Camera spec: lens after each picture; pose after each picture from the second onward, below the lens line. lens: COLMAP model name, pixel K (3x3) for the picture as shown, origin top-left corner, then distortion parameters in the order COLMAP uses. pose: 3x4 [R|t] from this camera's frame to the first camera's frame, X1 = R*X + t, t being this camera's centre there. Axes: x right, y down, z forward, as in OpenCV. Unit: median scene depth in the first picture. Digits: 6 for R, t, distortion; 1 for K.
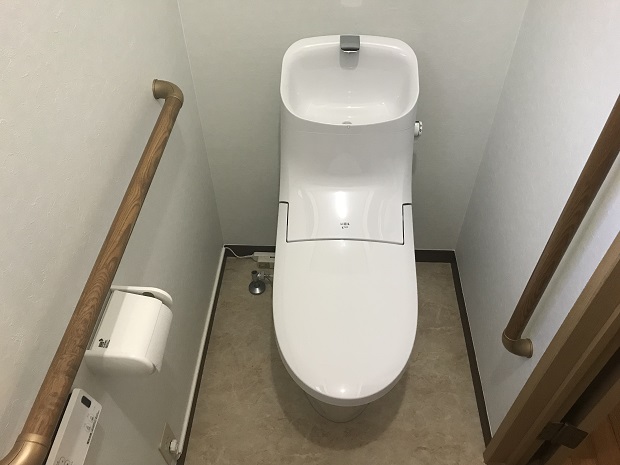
lens RADIAL K [[505.5, 0, 307.0], [0, 505.5, 231.1], [0, 0, 1]] dist [0.022573, -0.038653]
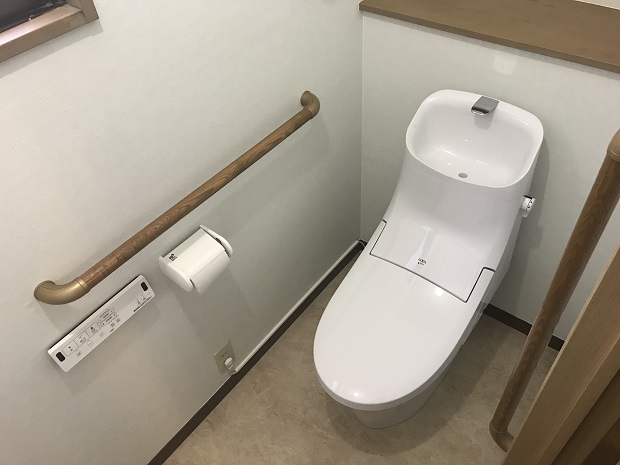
lens RADIAL K [[505.5, 0, 310.9], [0, 505.5, 231.1], [0, 0, 1]] dist [0.022573, -0.038653]
pose [[0.809568, 0.389324, -0.439347, 0.352940], [-0.381579, 0.917751, 0.110137, -0.106746], [0.446091, 0.078483, 0.891540, -0.086626]]
